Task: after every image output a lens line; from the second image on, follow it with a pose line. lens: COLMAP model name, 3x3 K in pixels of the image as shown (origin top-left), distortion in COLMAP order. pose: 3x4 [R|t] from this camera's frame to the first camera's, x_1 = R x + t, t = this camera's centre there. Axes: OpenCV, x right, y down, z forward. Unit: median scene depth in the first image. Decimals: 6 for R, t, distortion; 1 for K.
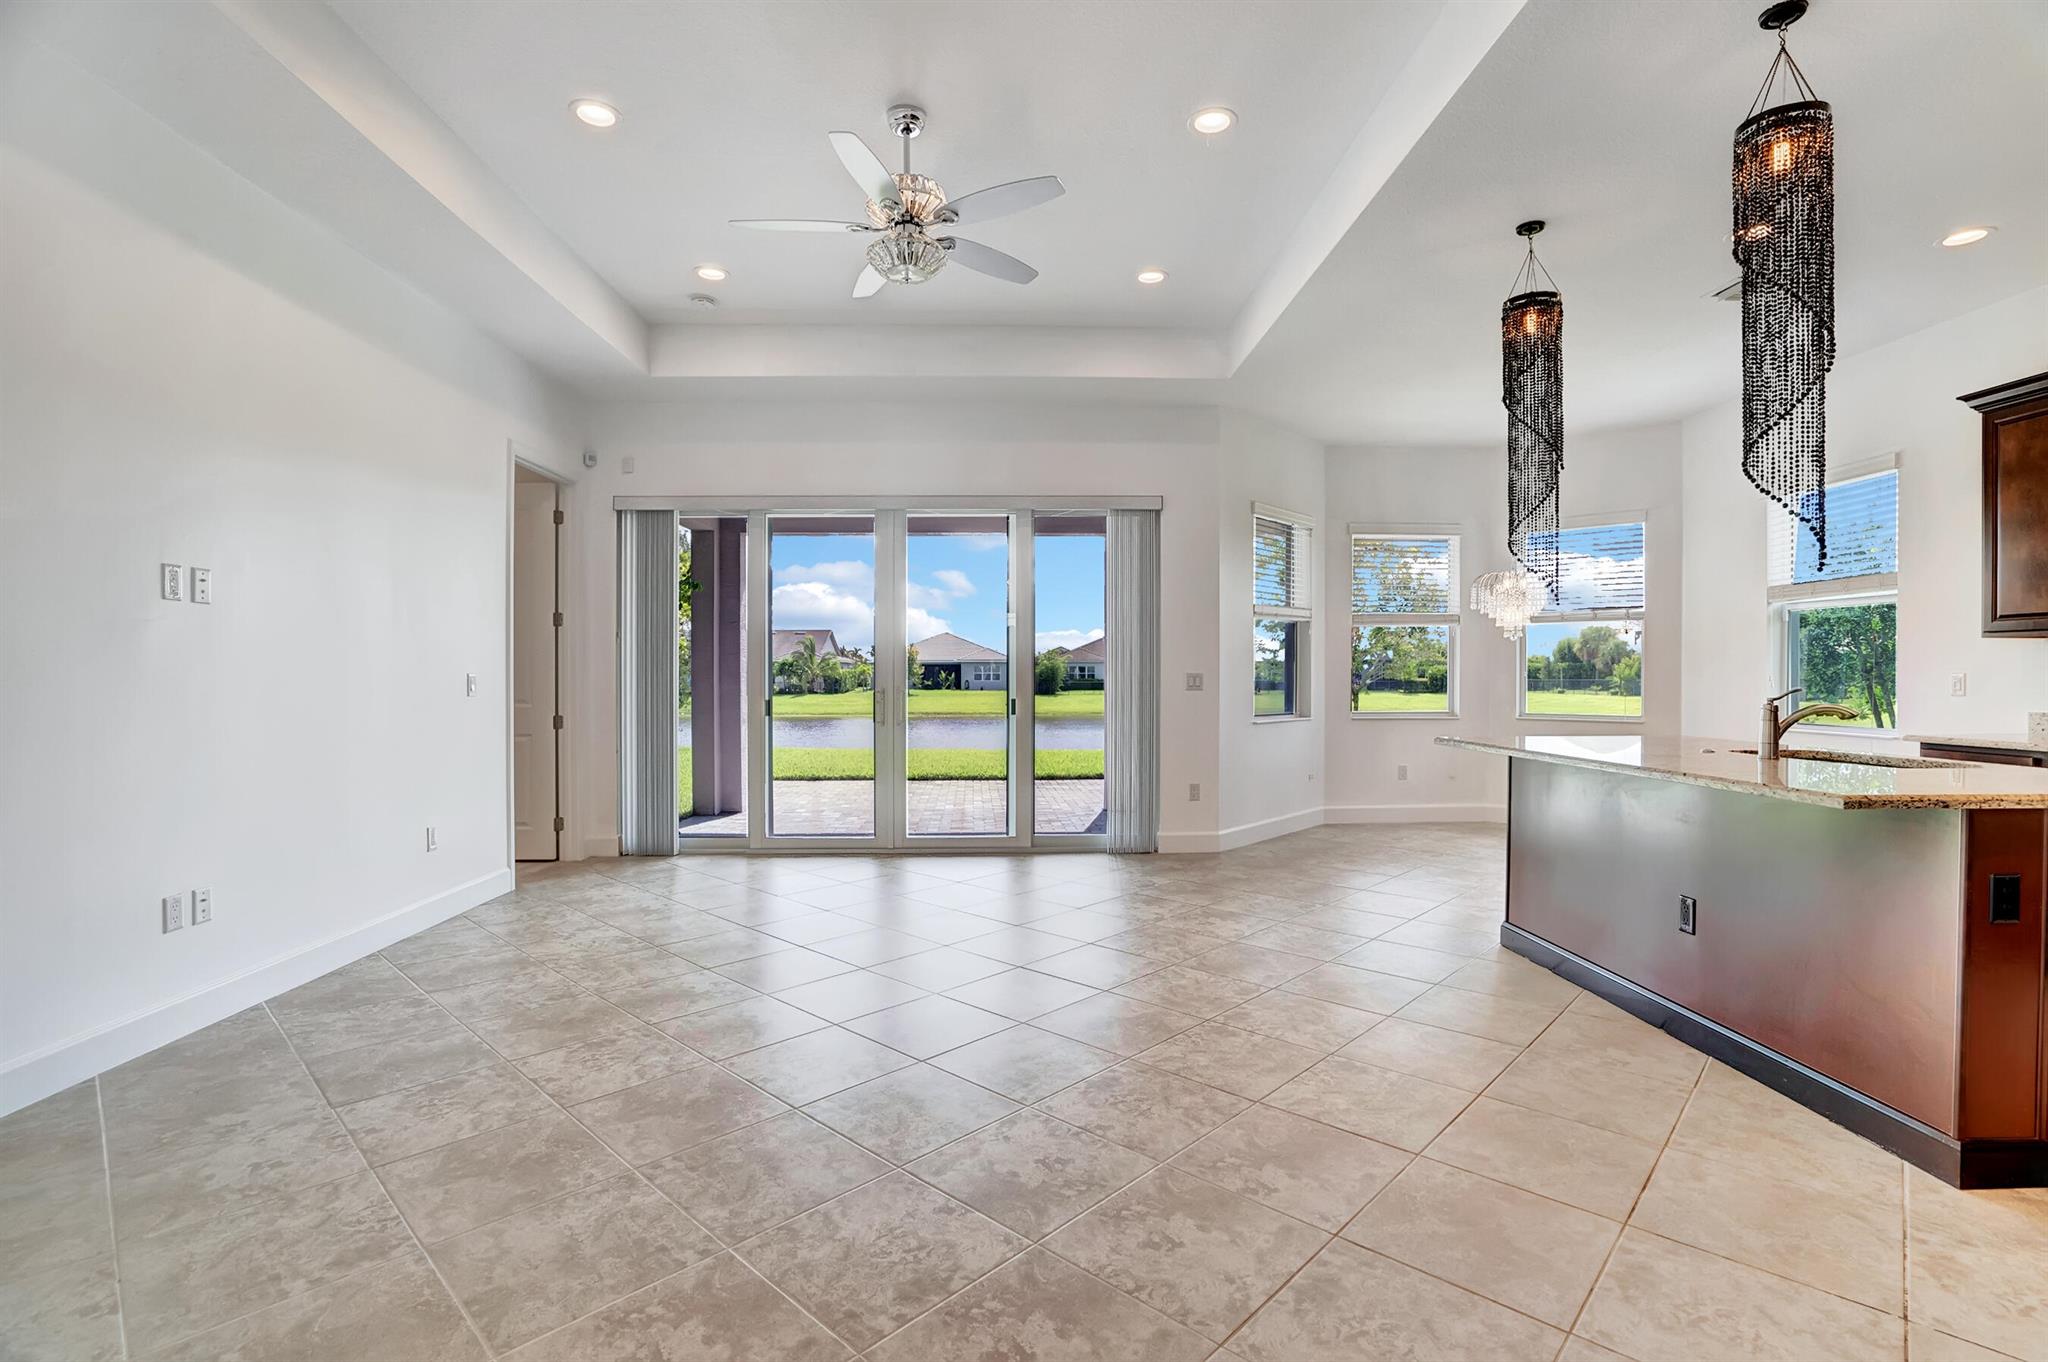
lens RADIAL K [[975.1, 0, 1026.6], [0, 975.1, 688.7], [0, 0, 1]] dist [-0.050945, 0.019694]
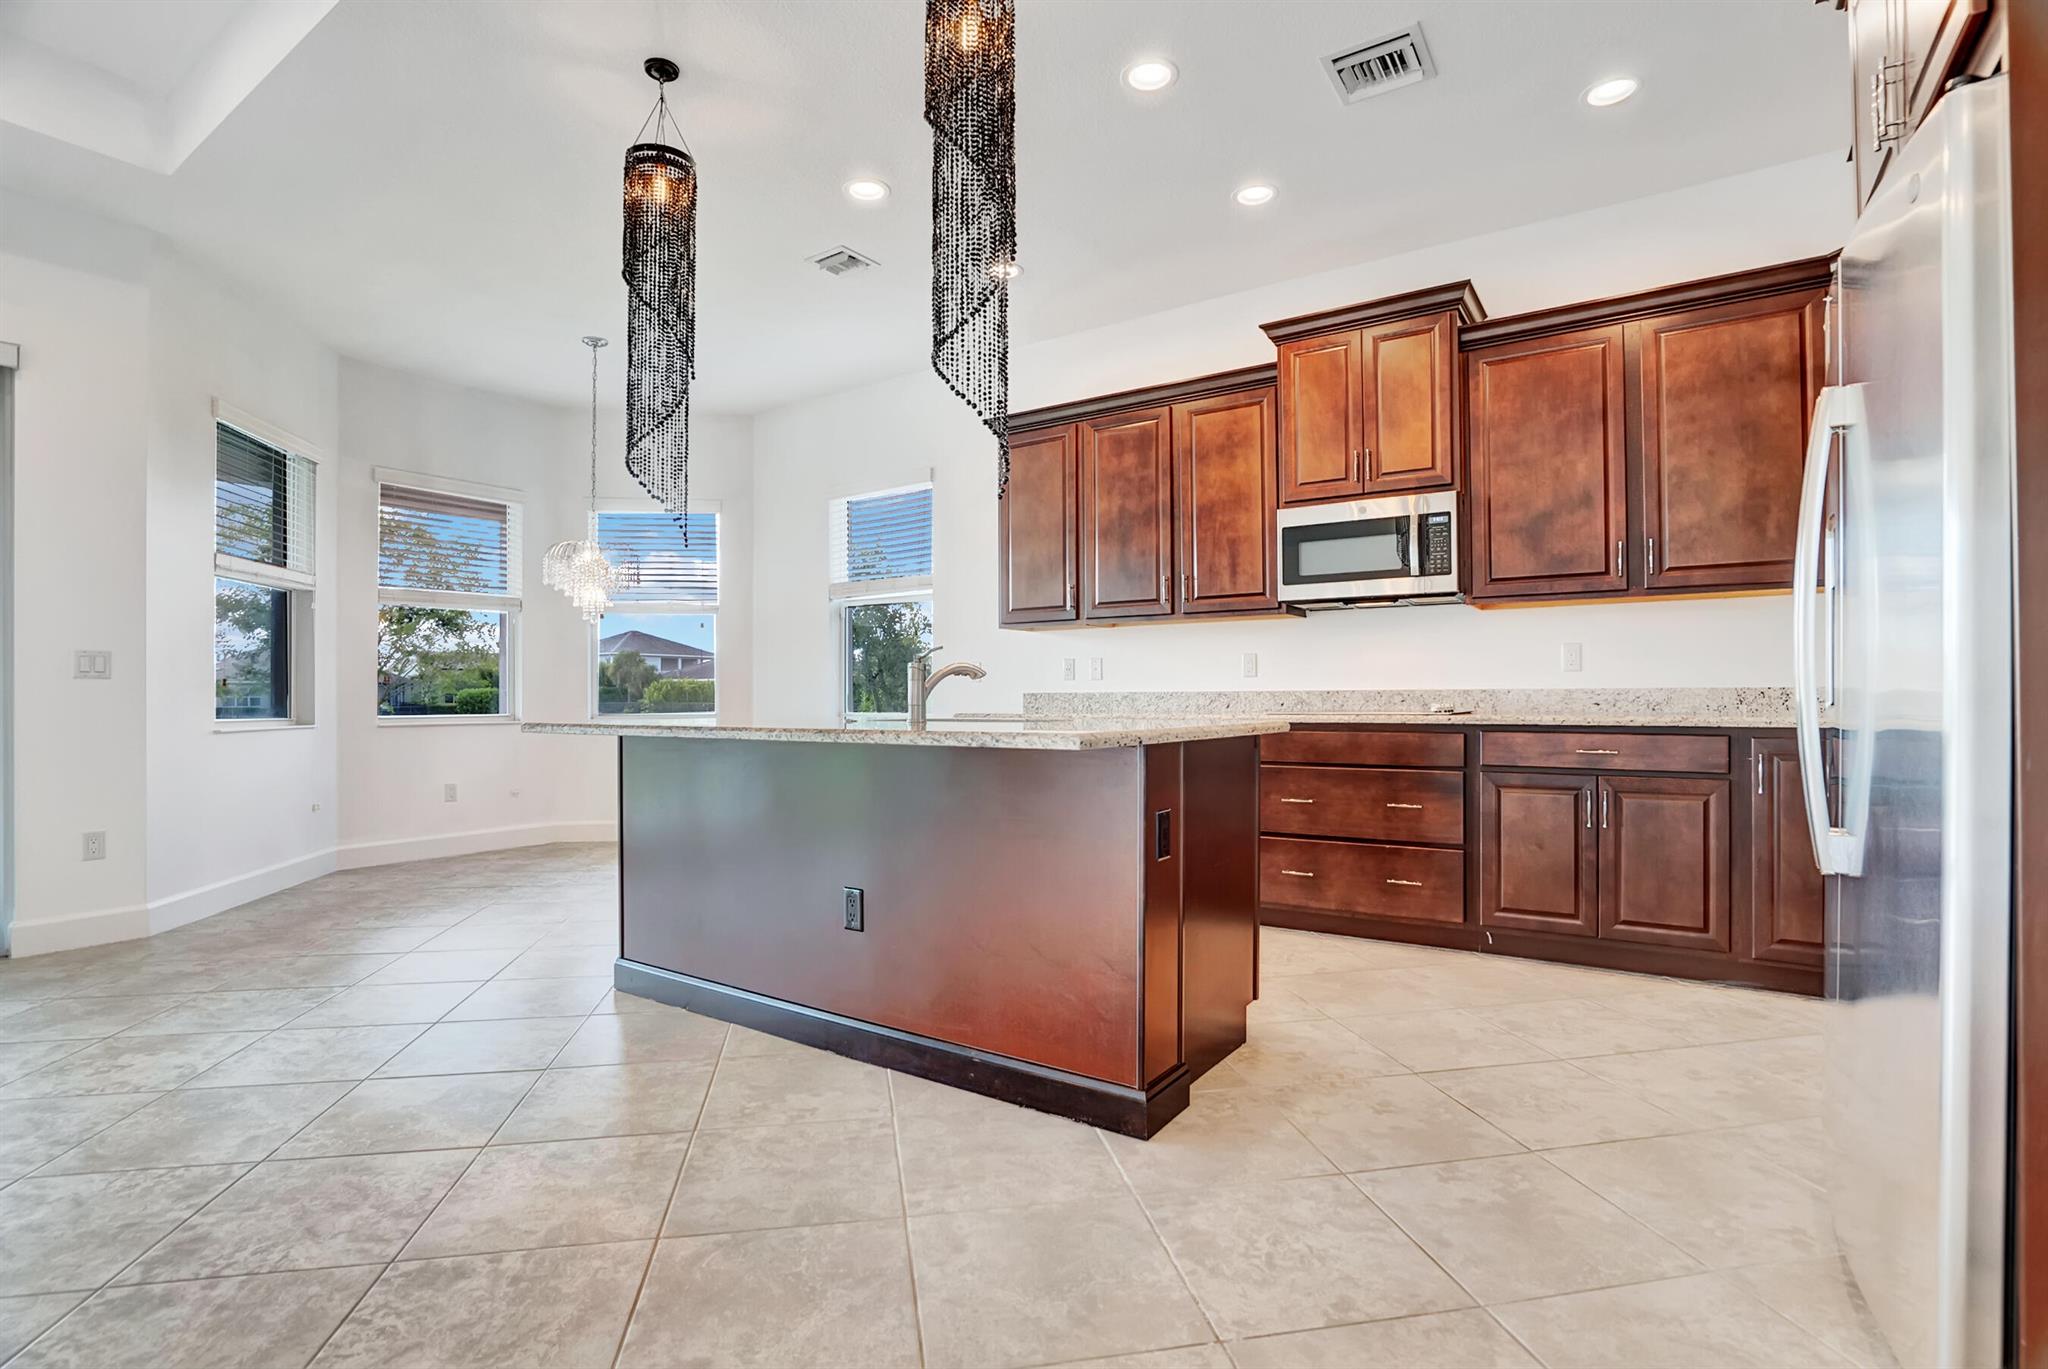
lens RADIAL K [[975.1, 0, 1026.6], [0, 975.1, 692.2], [0, 0, 1]] dist [-0.050945, 0.019694]
pose [[0.595348, 0.001896, 0.803466, 0.072909], [0.018815, 0.999690, -0.016301, 0.050214], [-0.803248, 0.024822, 0.595128, 0.289807]]
